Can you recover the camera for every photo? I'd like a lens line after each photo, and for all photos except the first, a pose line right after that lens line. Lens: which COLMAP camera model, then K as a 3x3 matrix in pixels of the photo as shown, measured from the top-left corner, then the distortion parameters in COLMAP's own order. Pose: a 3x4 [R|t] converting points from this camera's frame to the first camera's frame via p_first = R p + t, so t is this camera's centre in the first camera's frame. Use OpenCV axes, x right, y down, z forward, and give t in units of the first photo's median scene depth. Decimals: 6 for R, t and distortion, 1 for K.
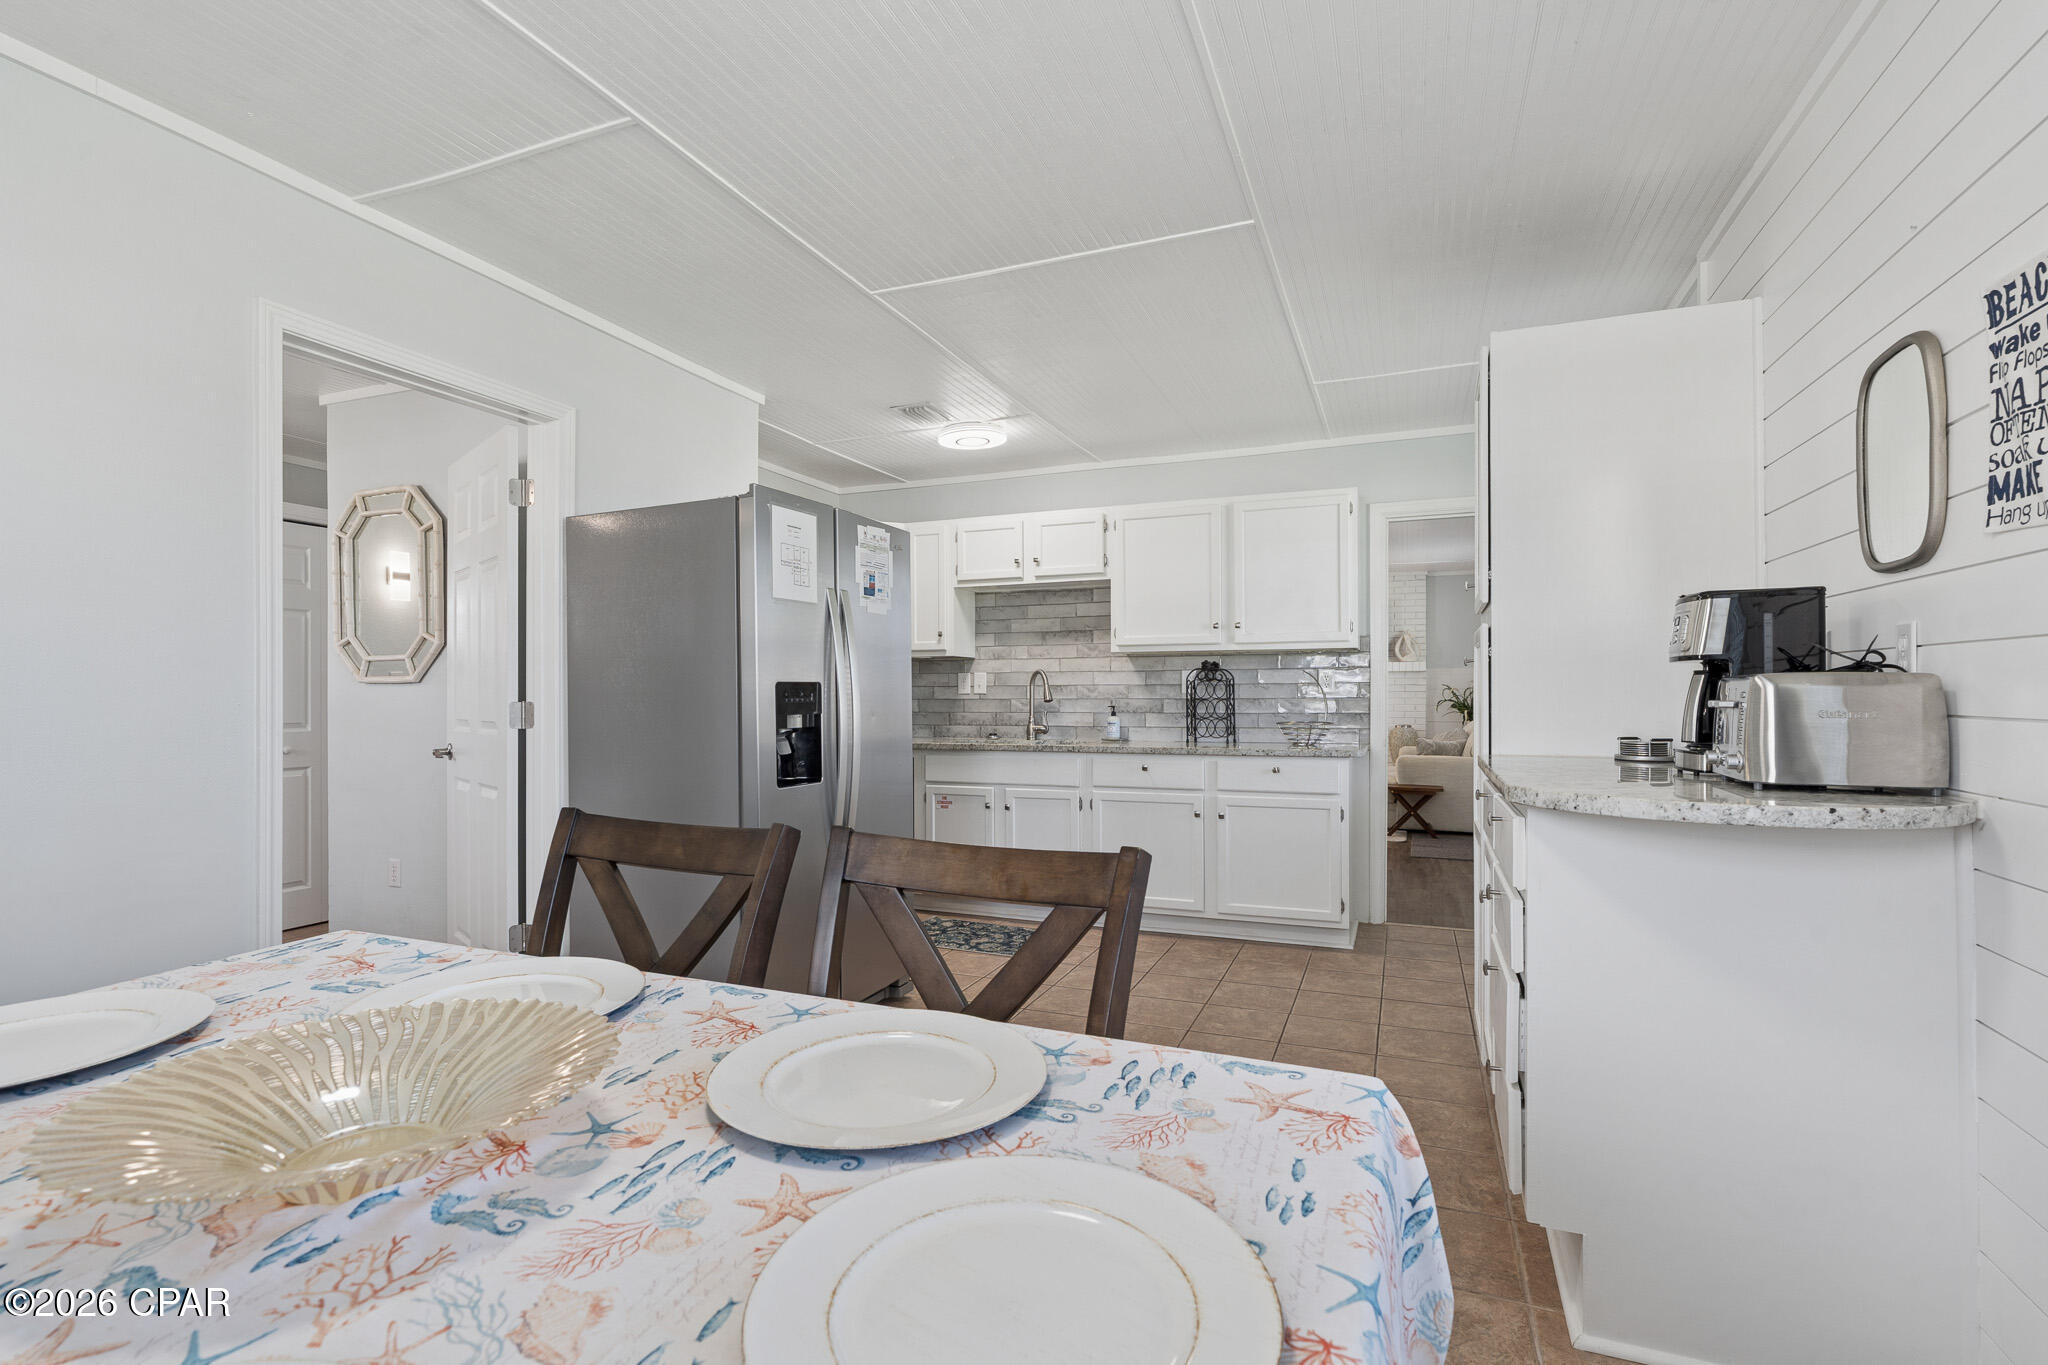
lens RADIAL K [[928.6, 0, 1023.1], [0, 928.6, 688.5], [0, 0, 1]] dist [-0.002144, 0.000970]
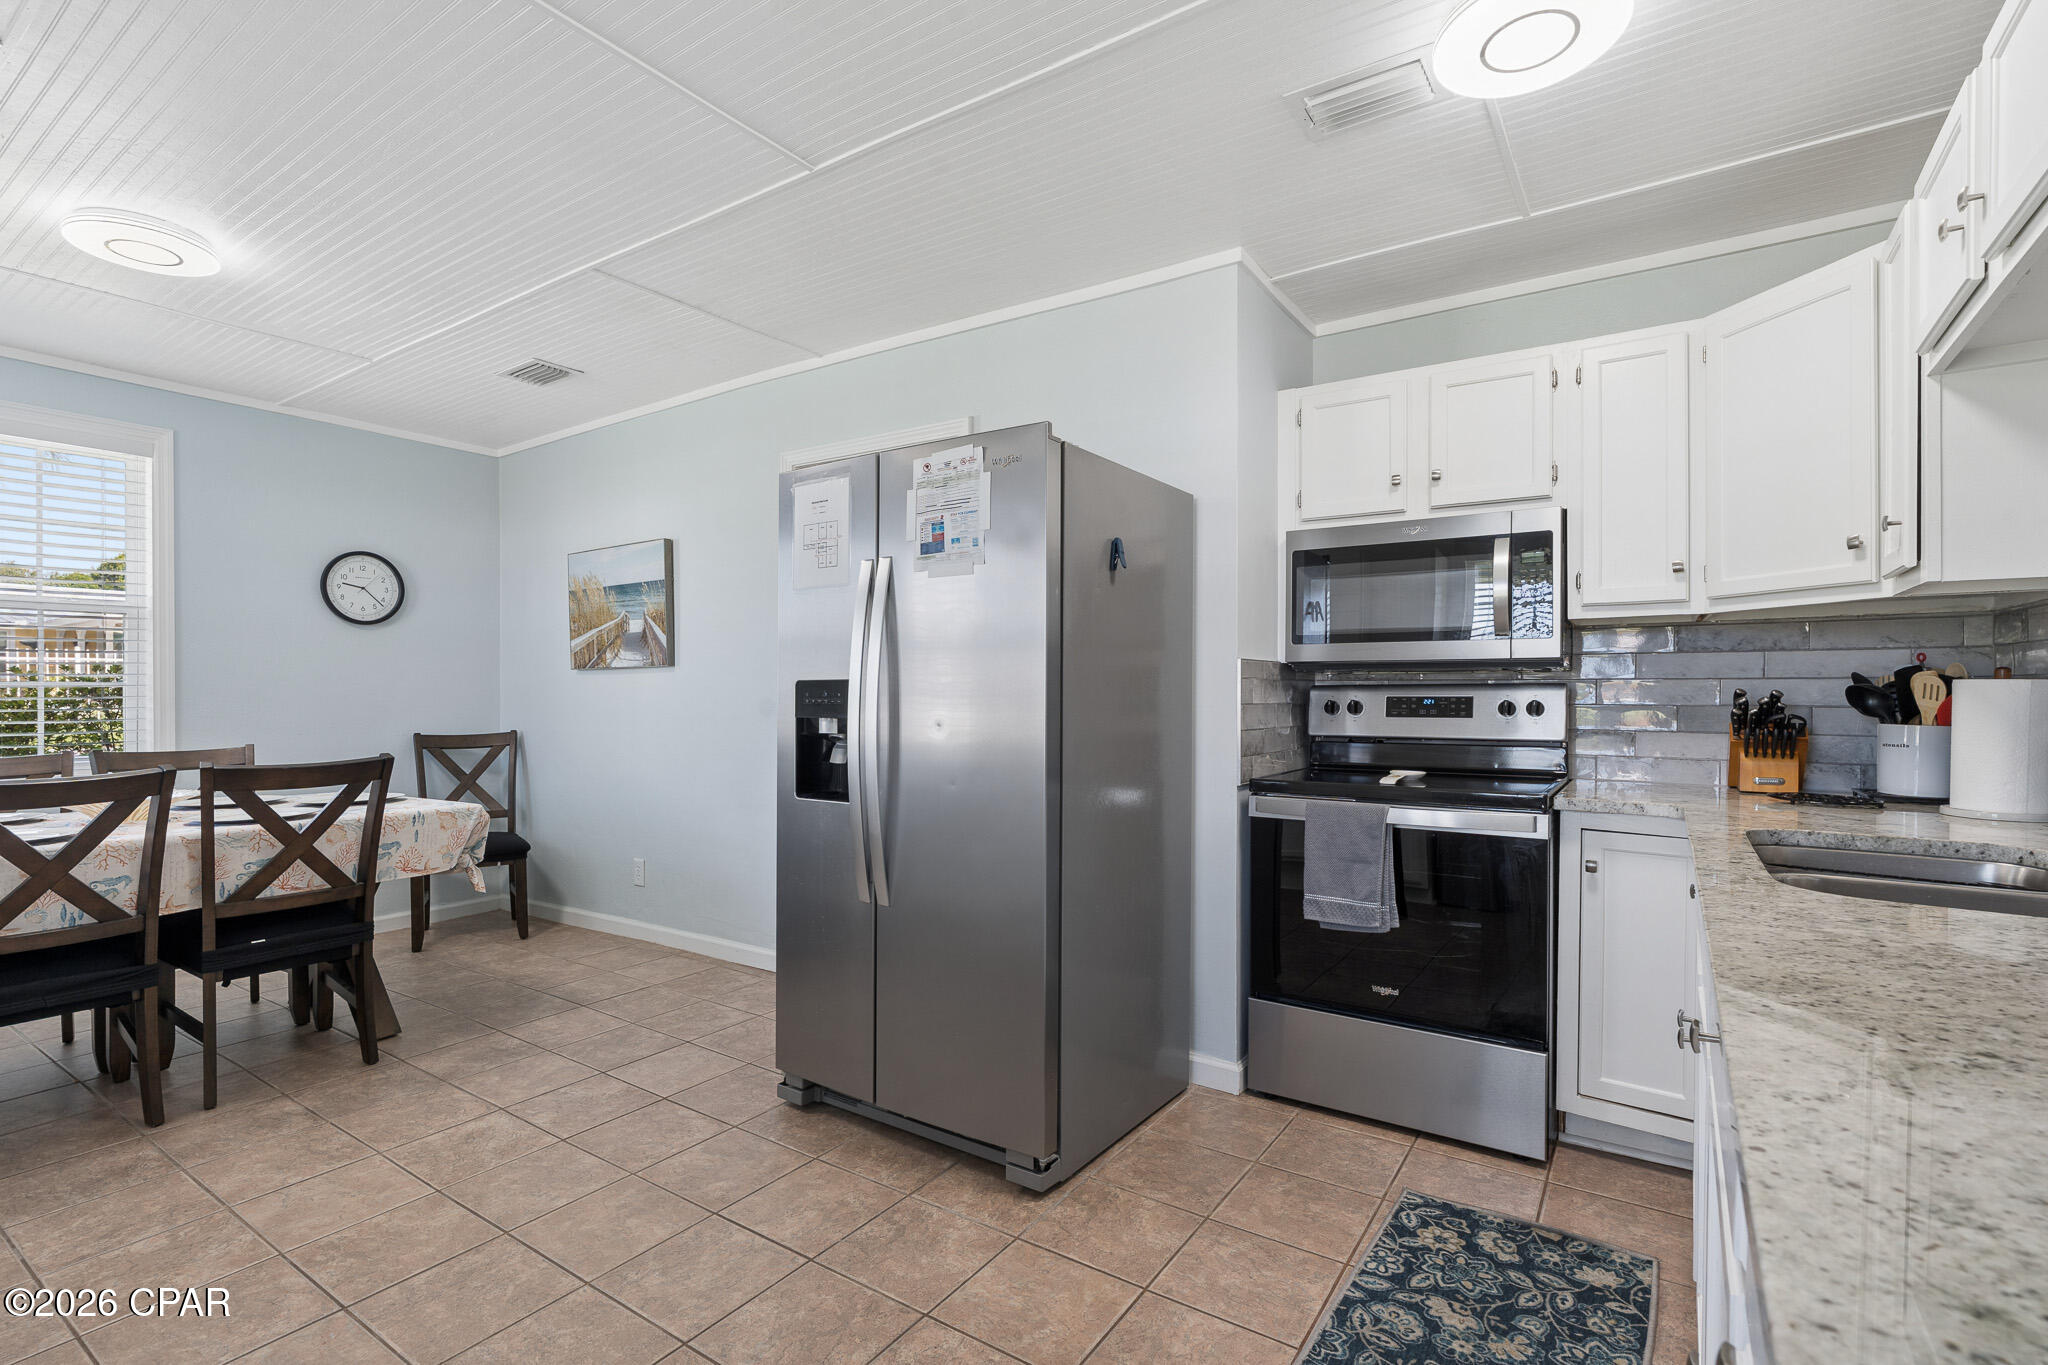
lens RADIAL K [[956.1, 0, 1042.6], [0, 956.1, 700.1], [0, 0, 1]] dist [-0.000664, 0.000214]
pose [[-0.196863, 0.008833, -0.980391, 0.344390], [0.004617, 0.999957, 0.008082, 0.003064], [0.980420, -0.002936, -0.196896, 0.805306]]
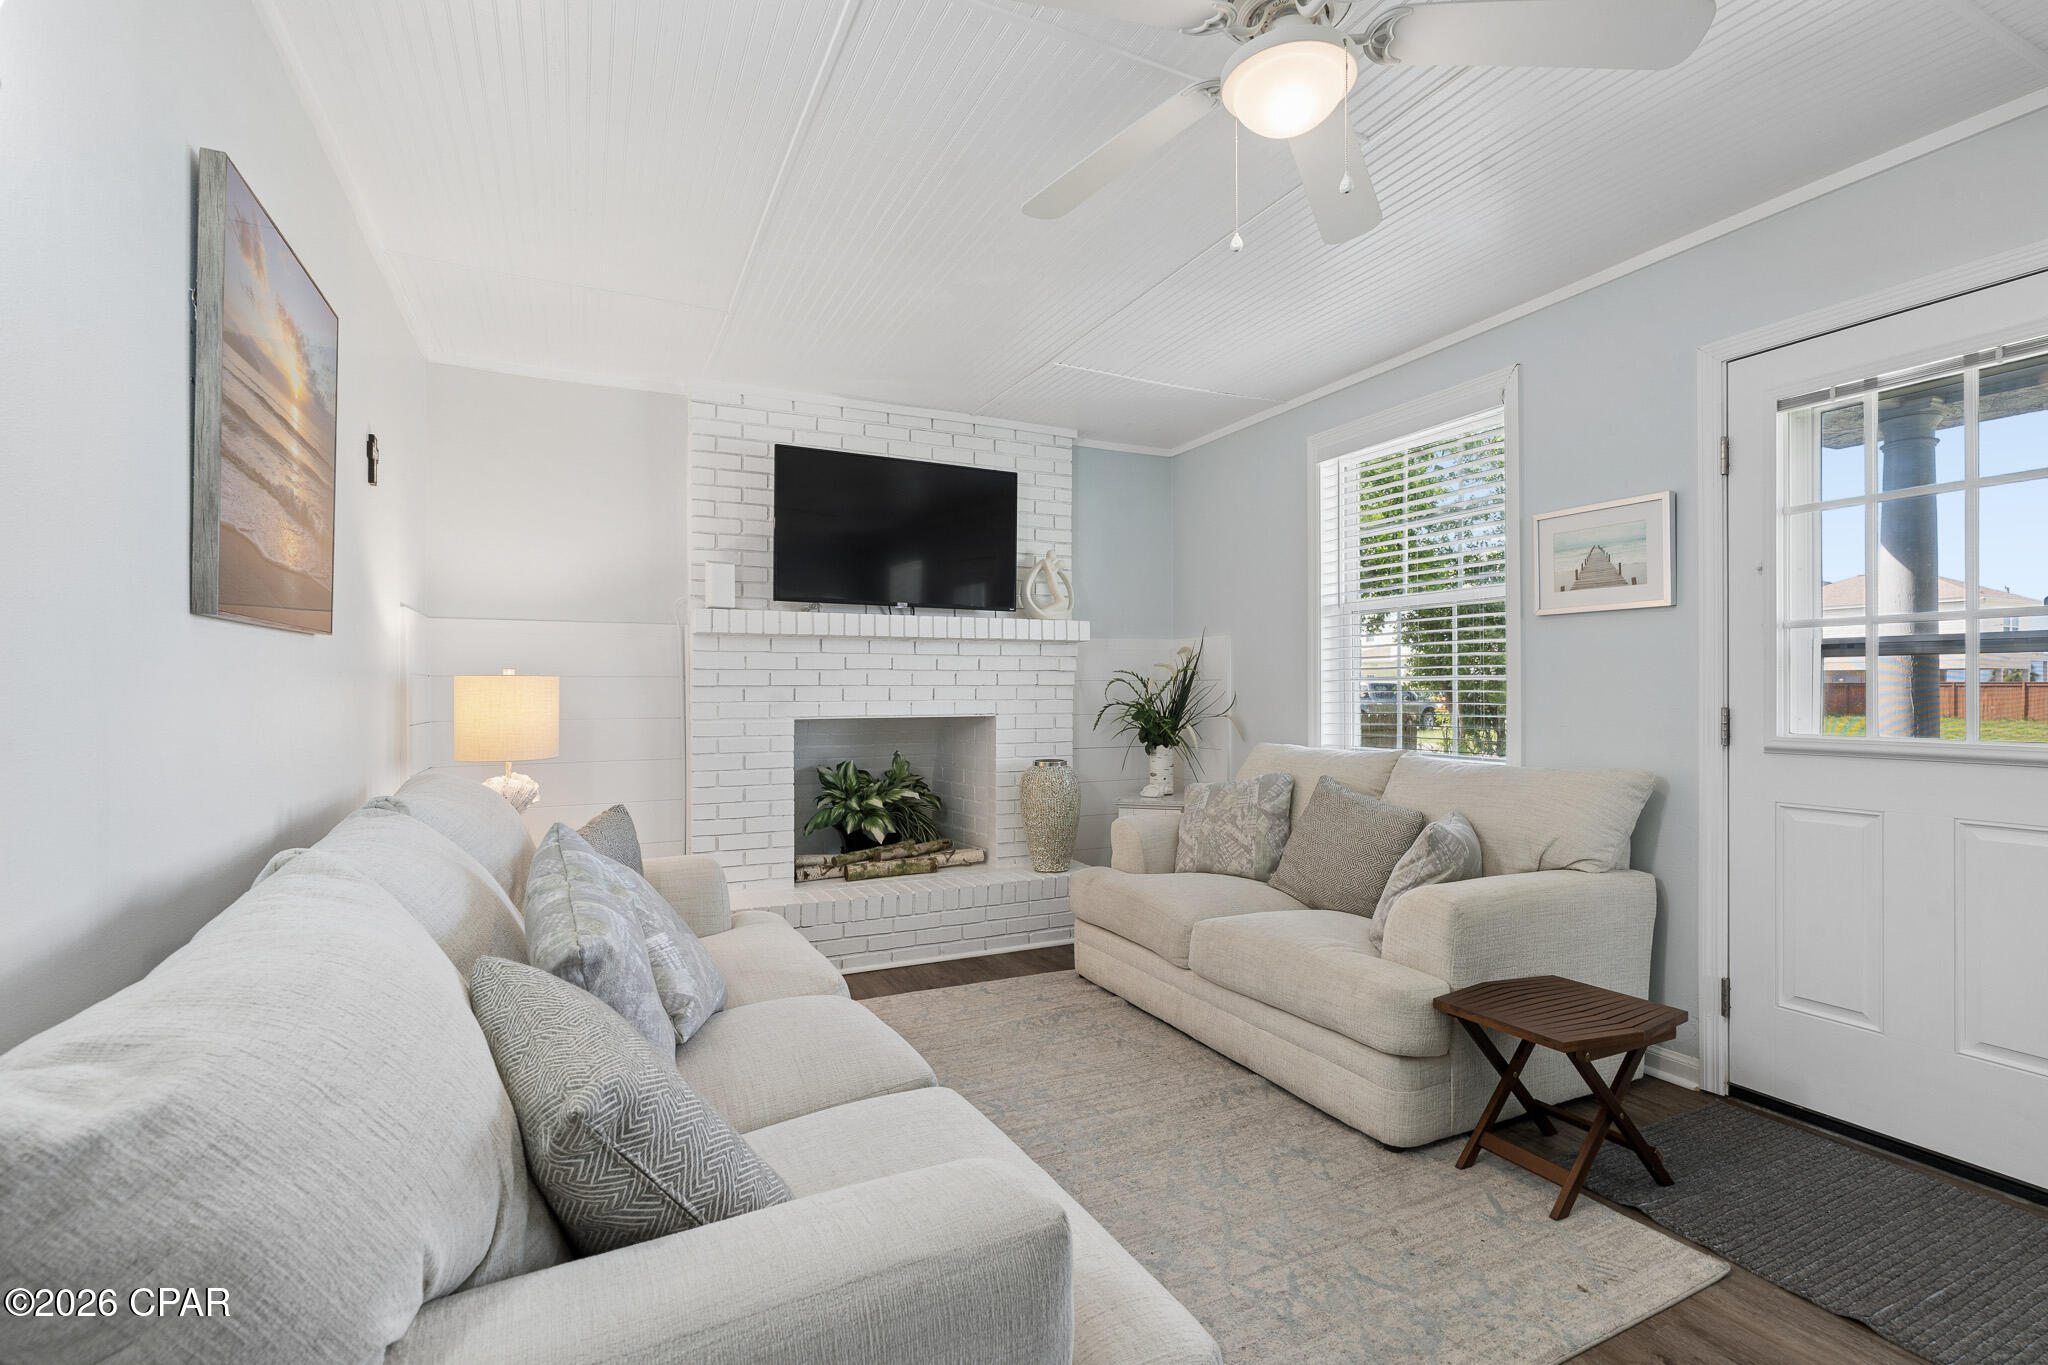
lens RADIAL K [[911.6, 0, 1007.5], [0, 911.6, 686.6], [0, 0, 1]] dist [-0.002096, 0.000725]
pose [[0.676836, 0.000687, 0.736133, 0.147237], [-0.002001, 0.999998, 0.000906, 0.007461], [-0.736131, -0.002087, 0.676836, 1.466266]]
